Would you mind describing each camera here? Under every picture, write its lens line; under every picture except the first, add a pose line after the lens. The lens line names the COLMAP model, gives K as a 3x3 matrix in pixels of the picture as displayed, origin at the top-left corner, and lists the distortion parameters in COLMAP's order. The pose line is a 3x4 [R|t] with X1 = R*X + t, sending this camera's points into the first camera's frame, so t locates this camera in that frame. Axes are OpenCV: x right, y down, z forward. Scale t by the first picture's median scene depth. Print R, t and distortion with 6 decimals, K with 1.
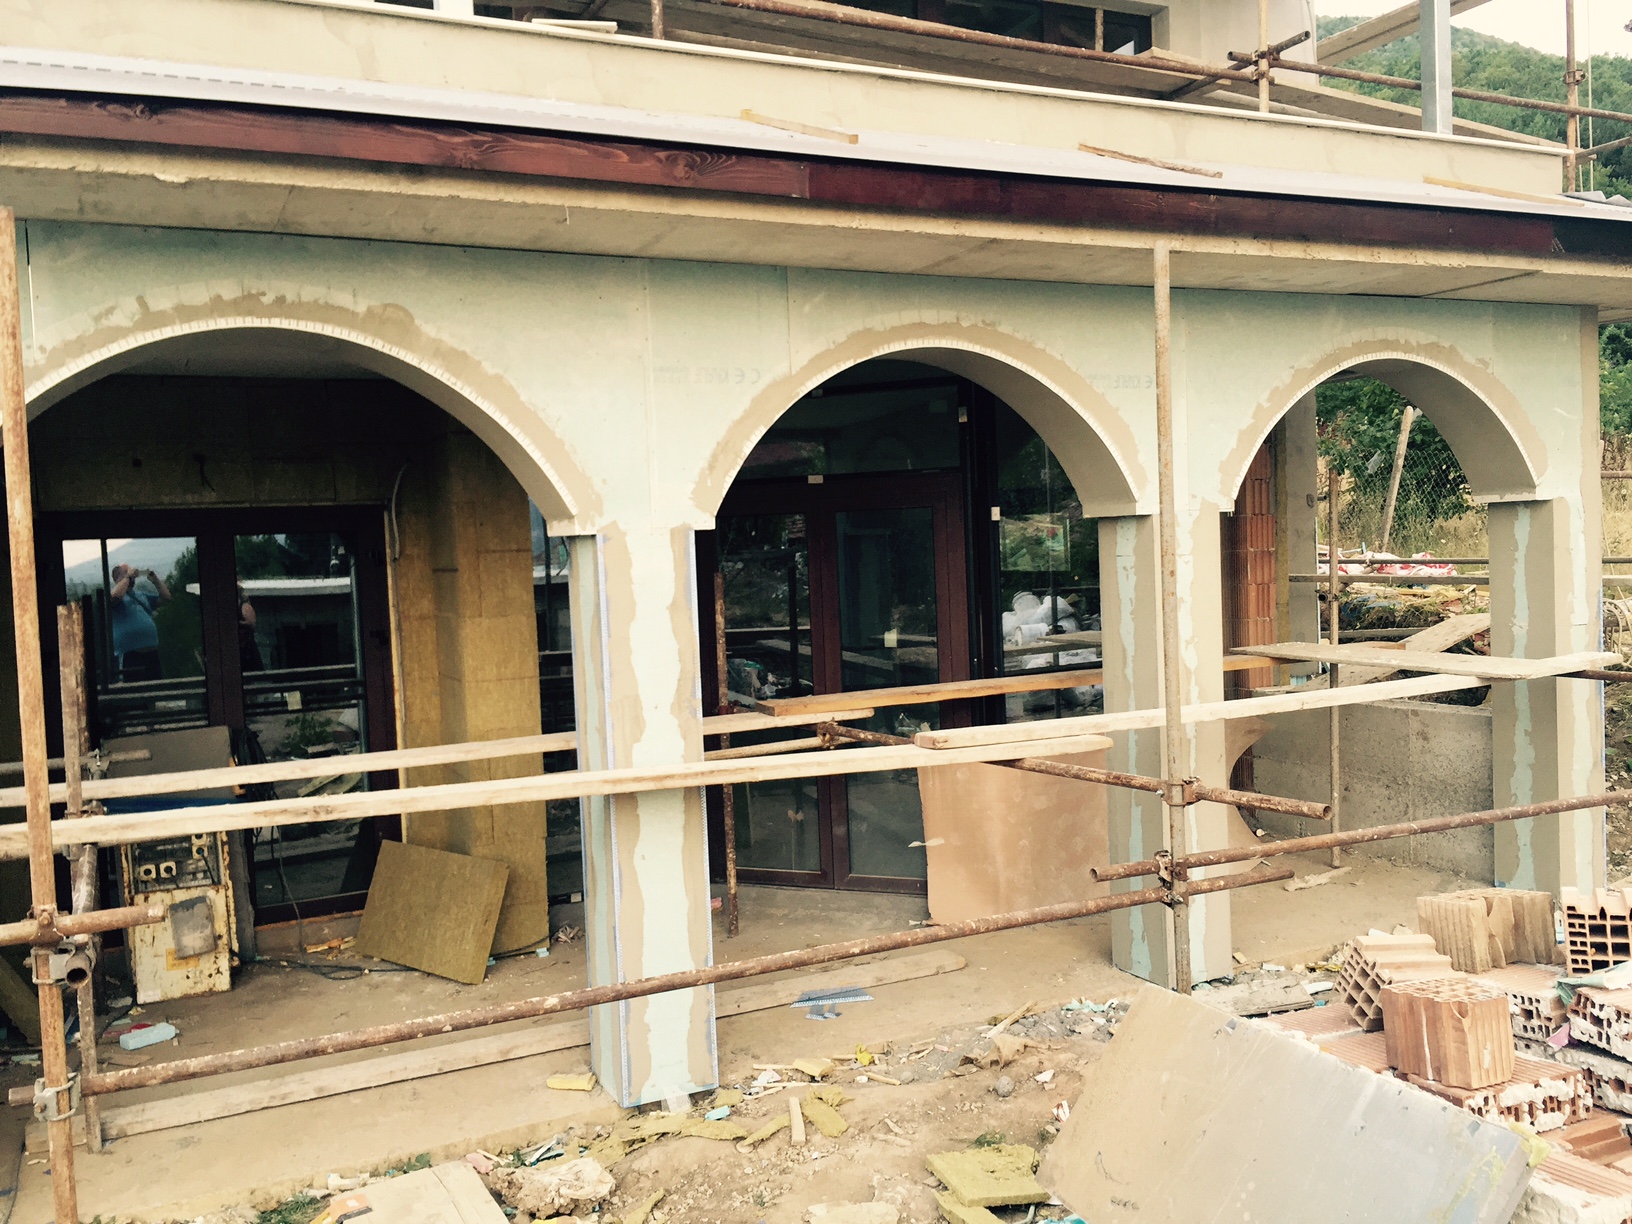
lens RADIAL K [[1366.9, 0, 812.2], [0, 1366.9, 608.9], [0, 0, 1]] dist [0.075651, -0.107626]
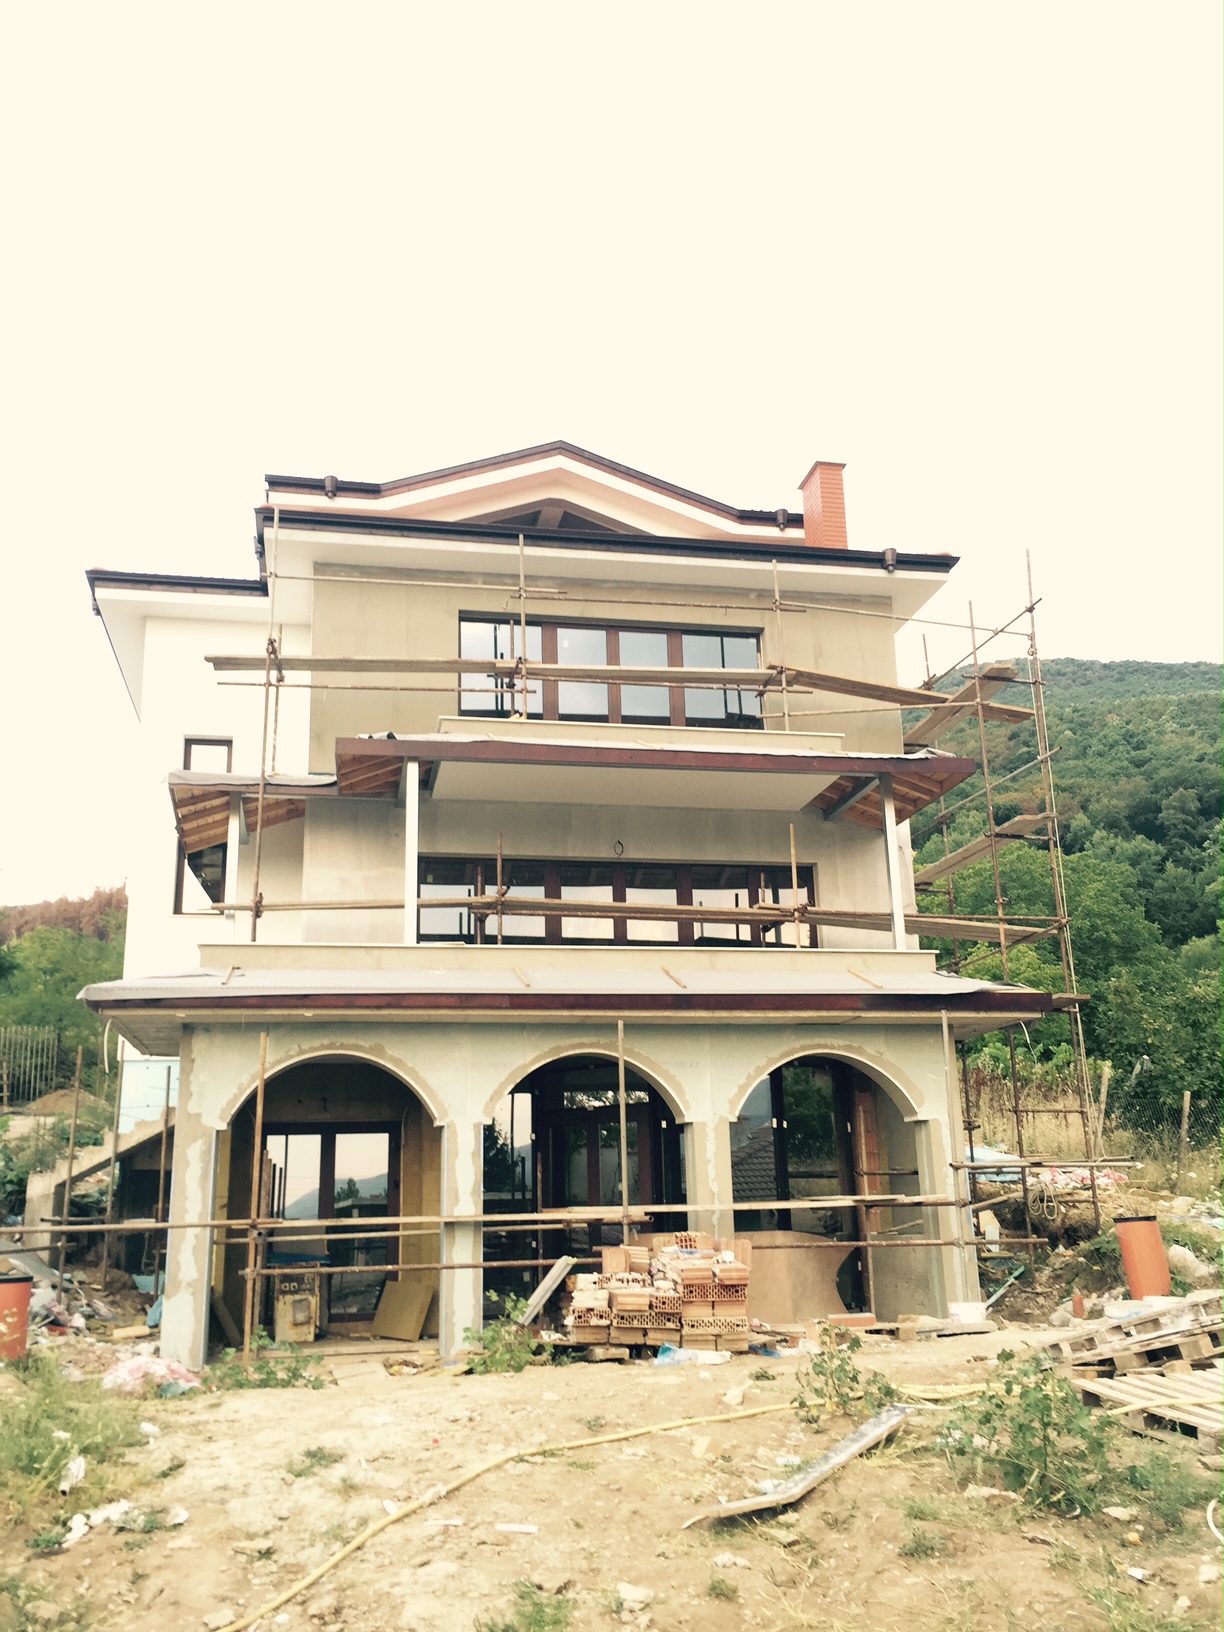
lens RADIAL K [[1366.9, 0, 617.7], [0, 1366.9, 820.6], [0, 0, 1]] dist [0.075651, -0.107626]
pose [[0.969138, -0.049842, -0.241429, 0.840666], [-0.027906, 0.950872, -0.308325, 0.196031], [0.244935, 0.305547, 0.920135, -1.564869]]
